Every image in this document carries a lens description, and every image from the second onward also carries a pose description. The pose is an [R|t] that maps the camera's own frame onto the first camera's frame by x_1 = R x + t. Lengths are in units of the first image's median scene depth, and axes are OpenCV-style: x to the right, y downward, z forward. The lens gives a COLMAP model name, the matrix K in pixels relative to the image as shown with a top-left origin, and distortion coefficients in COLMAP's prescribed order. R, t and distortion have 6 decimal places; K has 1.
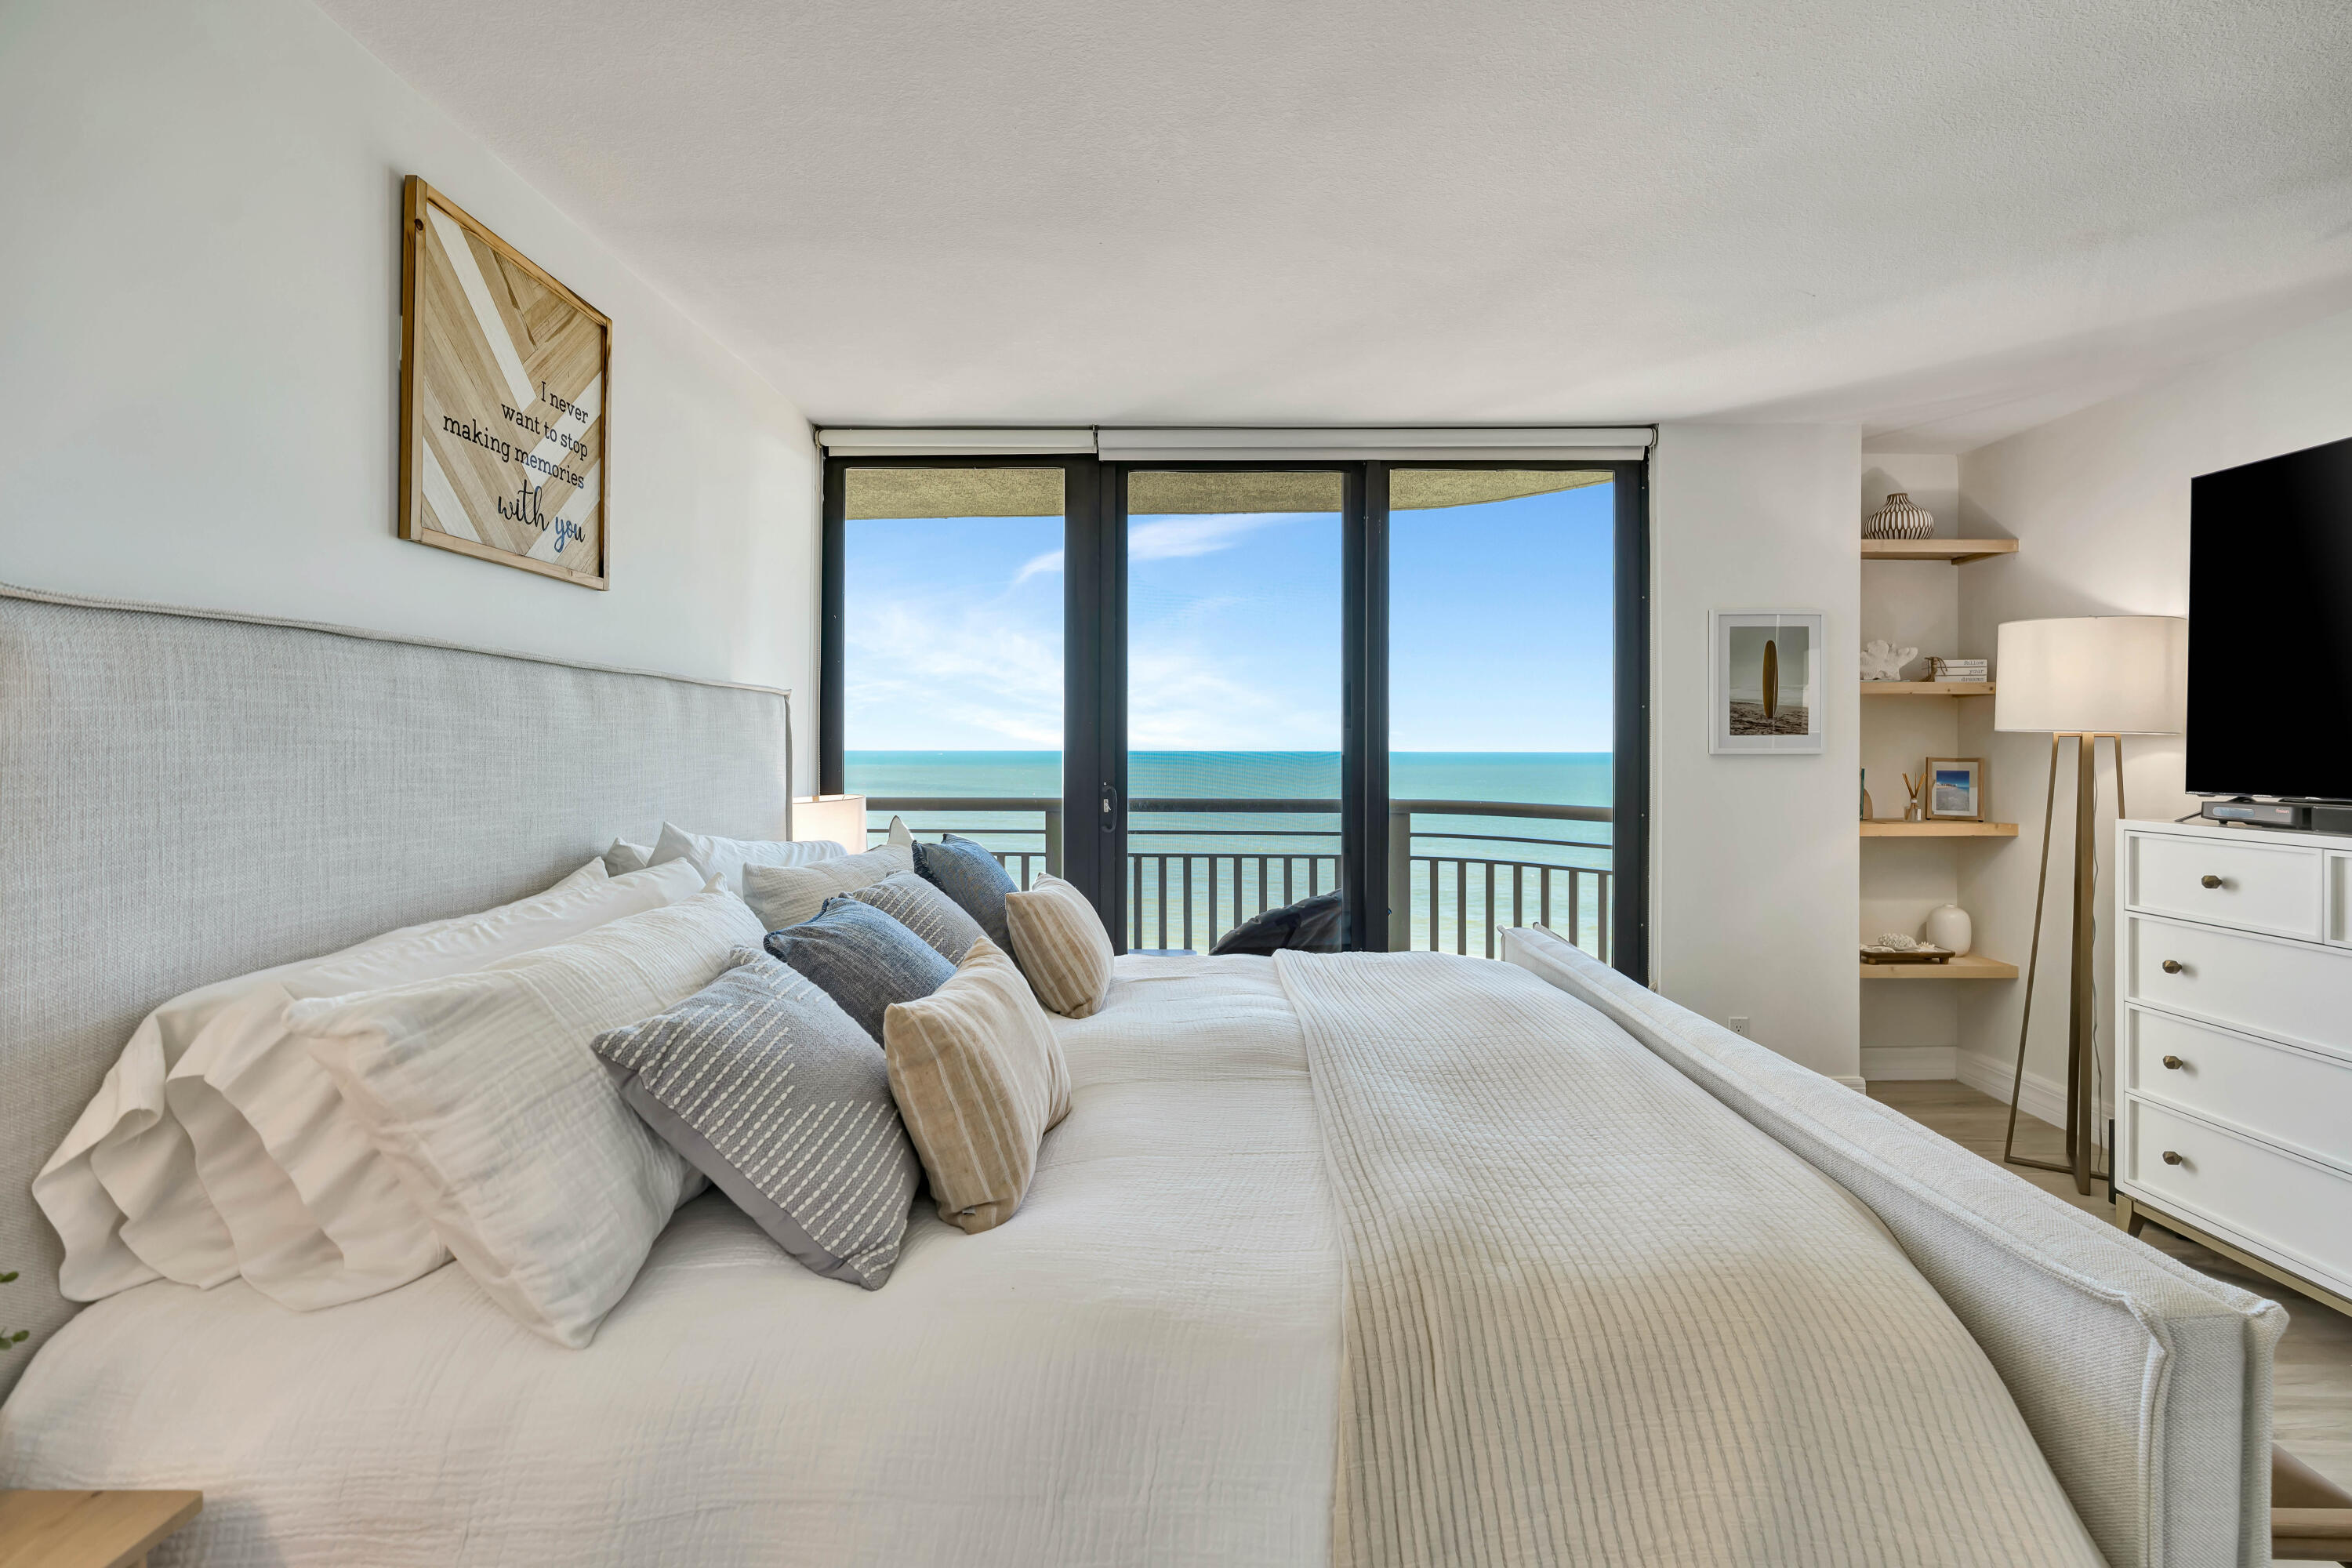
lens RADIAL K [[1057.1, 0, 1179.3], [0, 1057.1, 759.7], [0, 0, 1]] dist [-0.016921, 0.006982]
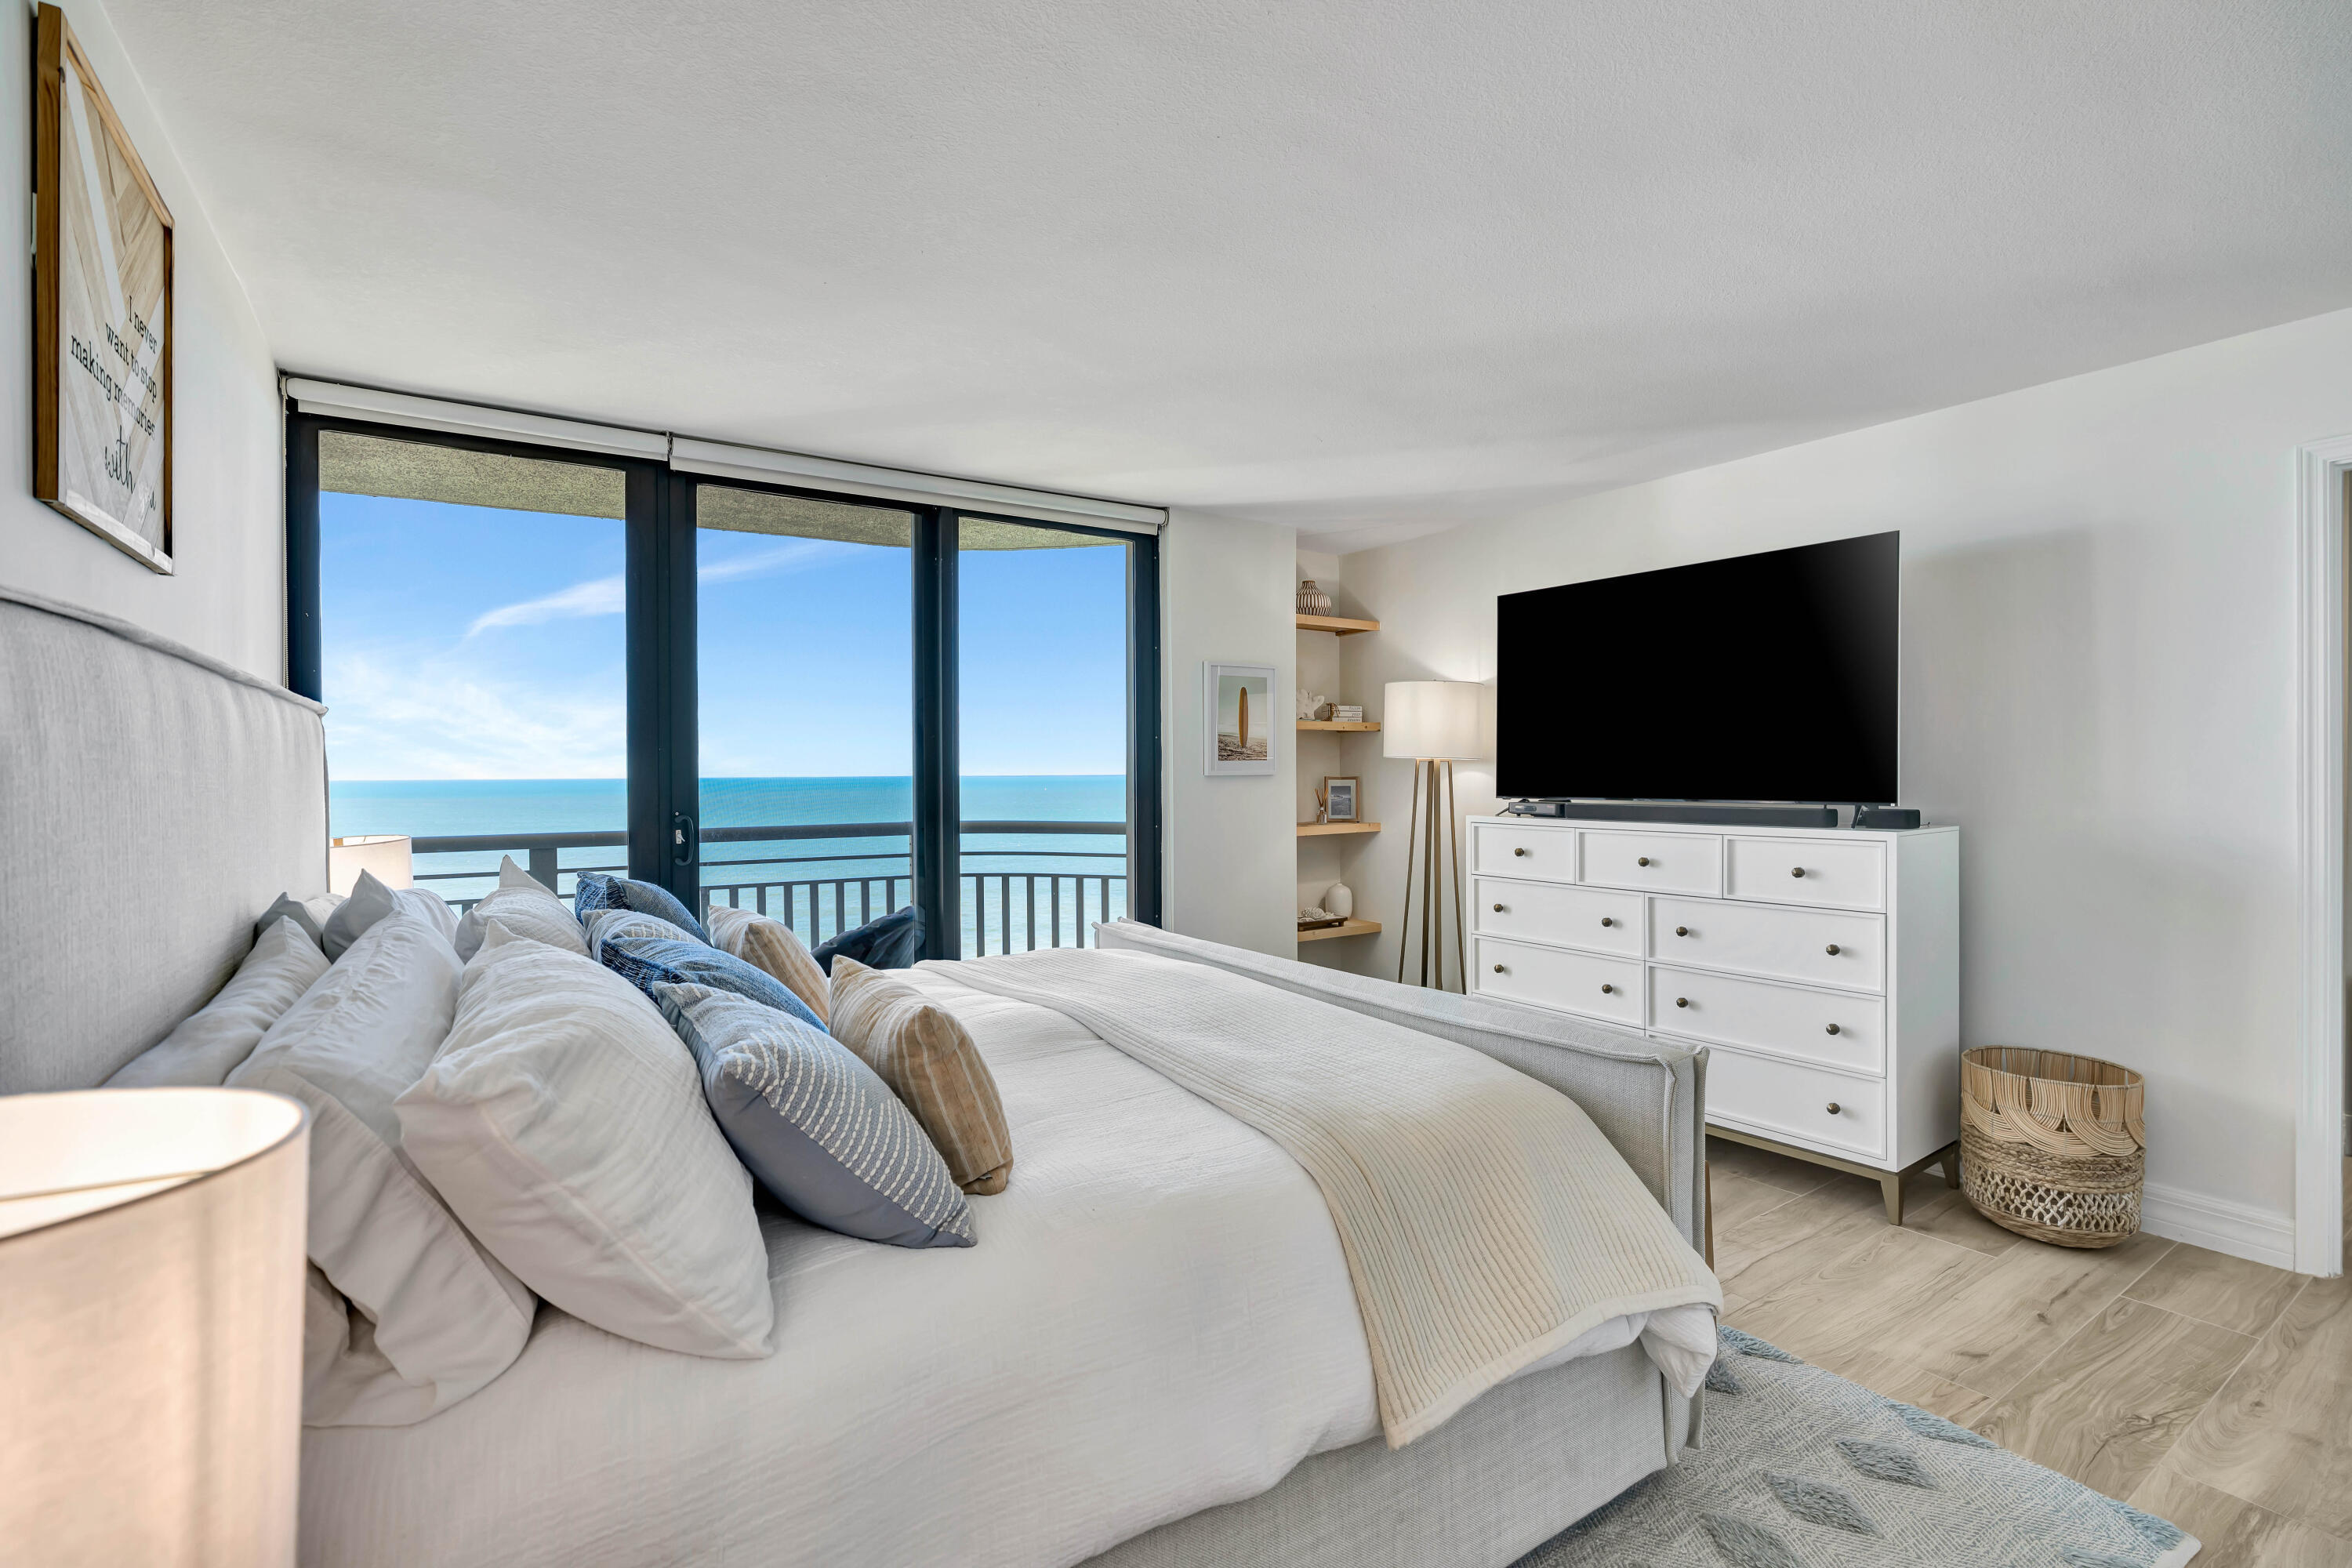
lens RADIAL K [[1052.8, 0, 1184.3], [0, 1052.8, 783.3], [0, 0, 1]] dist [-0.013967, 0.007303]
pose [[0.825838, -0.014193, 0.563729, -0.232764], [0.014761, 0.999885, 0.003549, -0.001048], [-0.563714, 0.005391, 0.825952, -0.026059]]
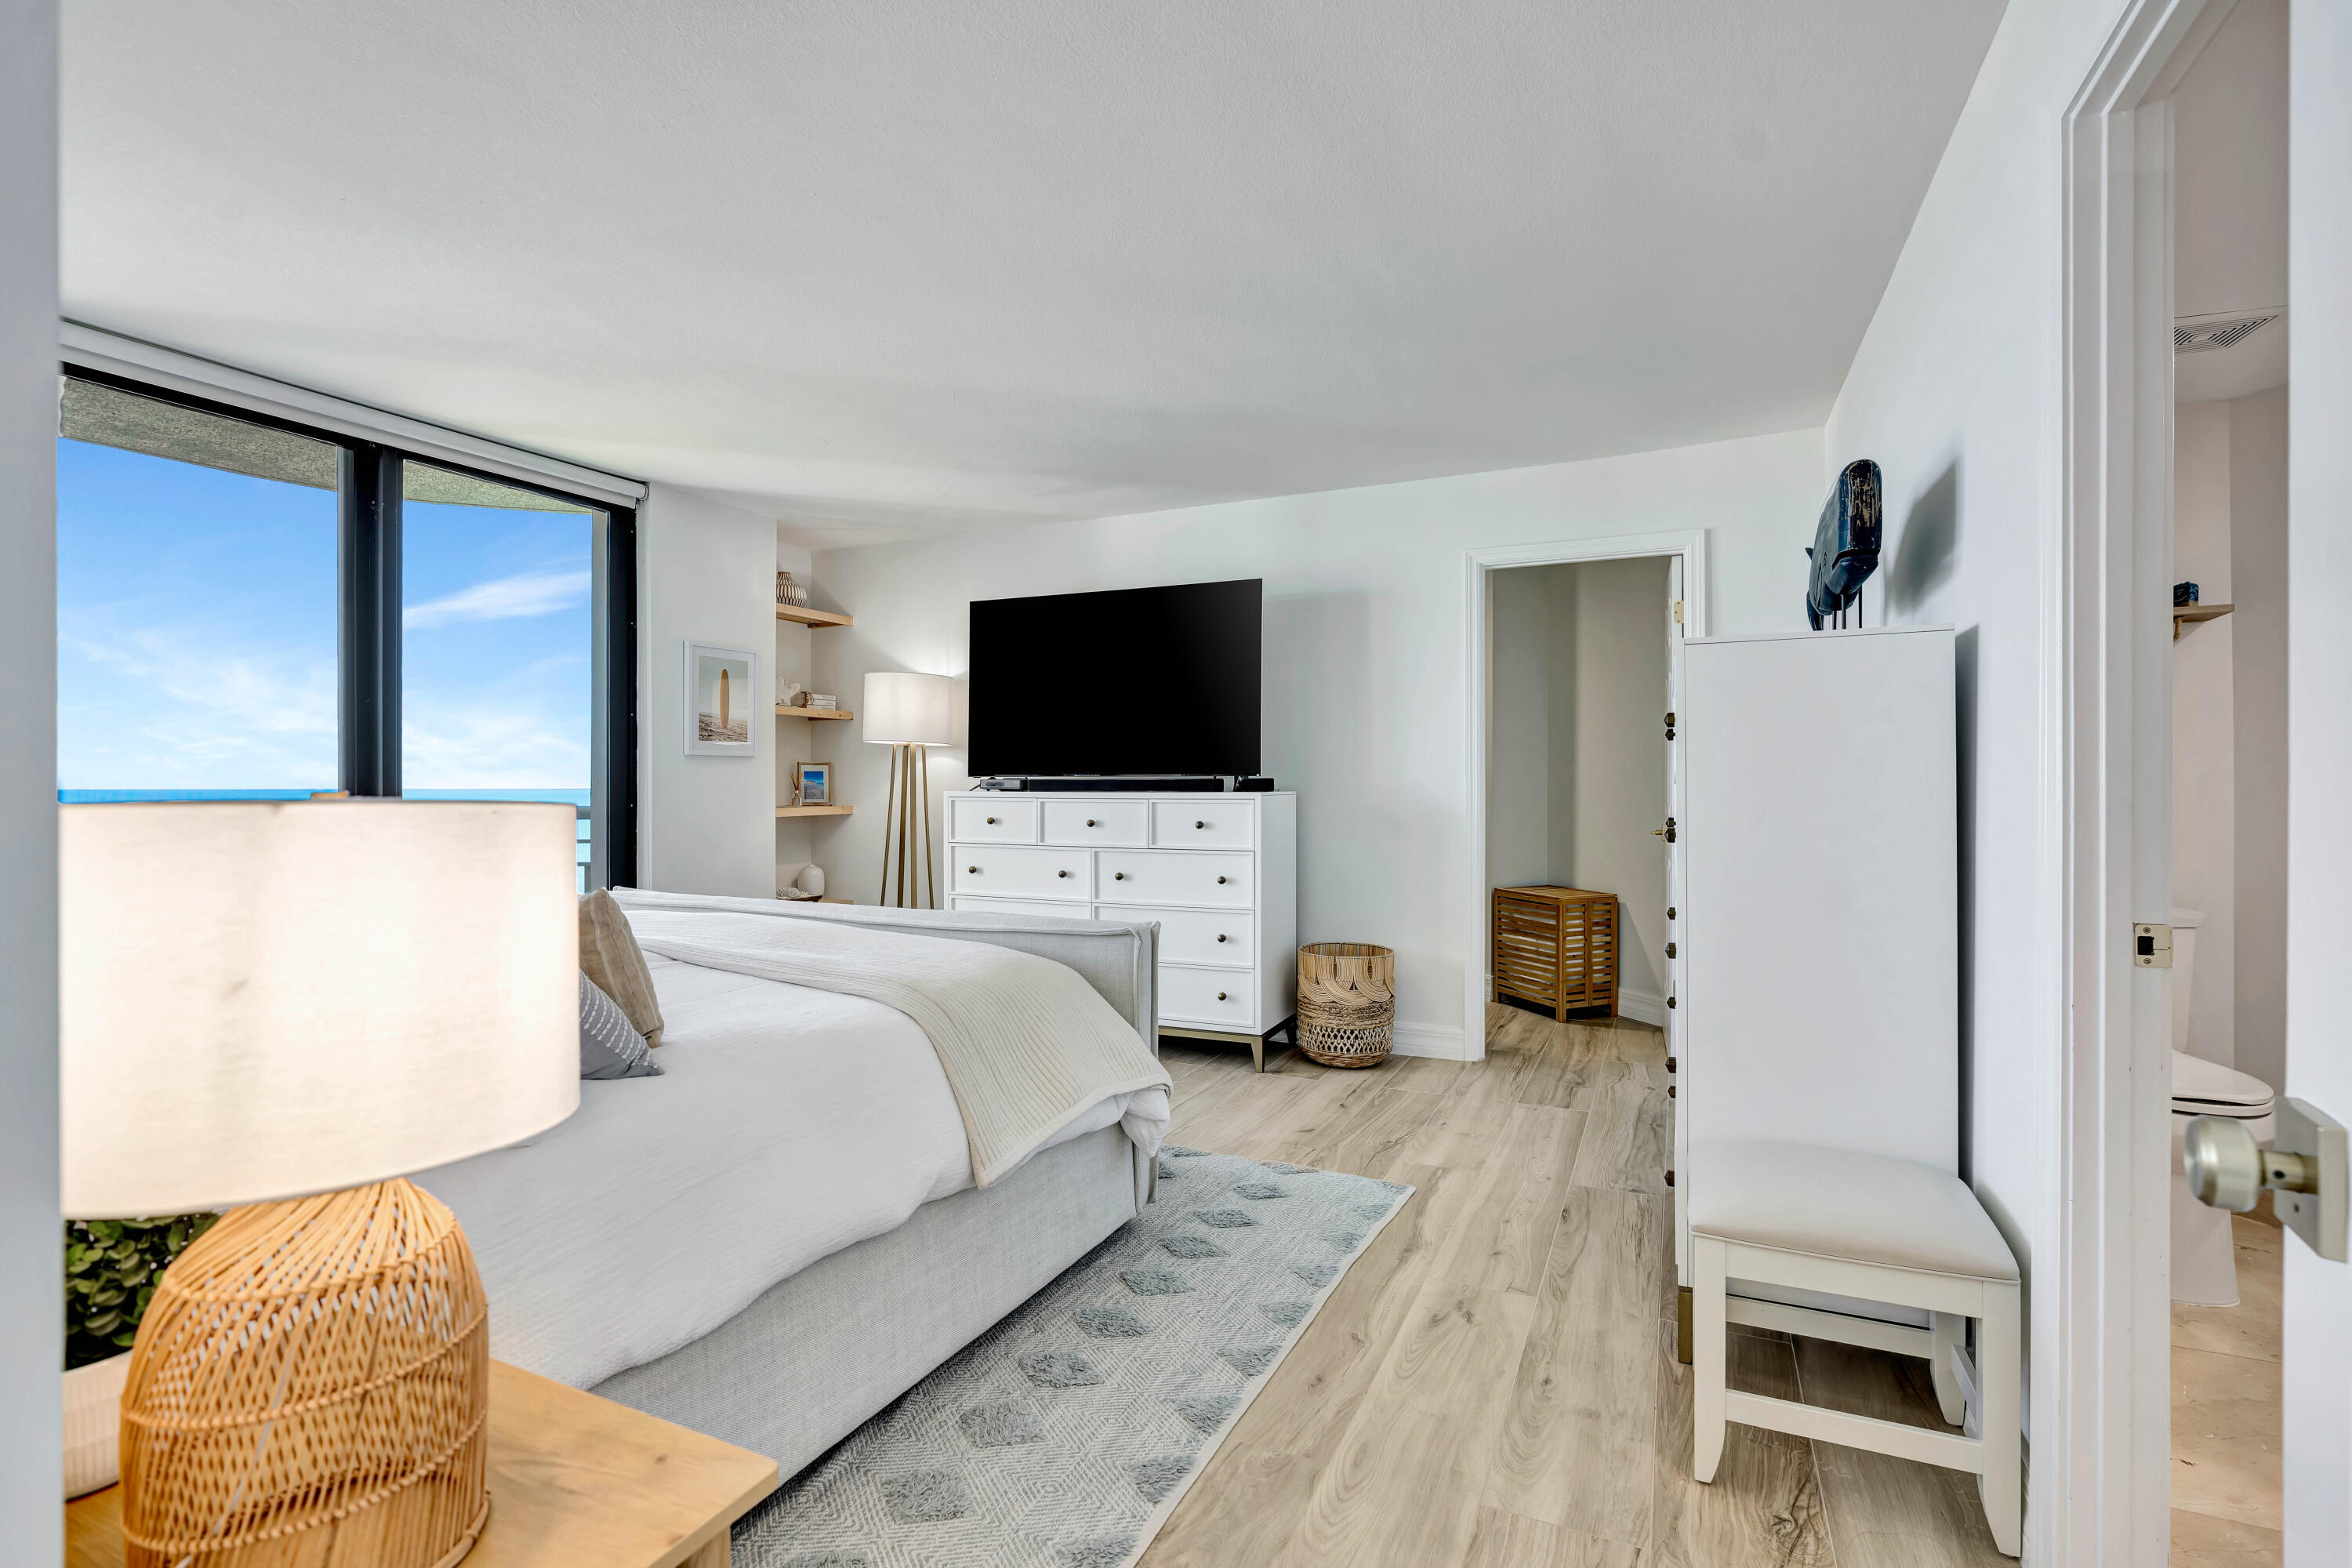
lens RADIAL K [[1055.9, 0, 1168.1], [0, 1055.9, 792.0], [0, 0, 1]] dist [-0.003012, -0.000152]
pose [[0.431926, -0.010383, 0.901849, -0.400449], [0.009897, 0.999928, 0.006772, 0.038012], [-0.901855, 0.006001, 0.431998, -0.072527]]
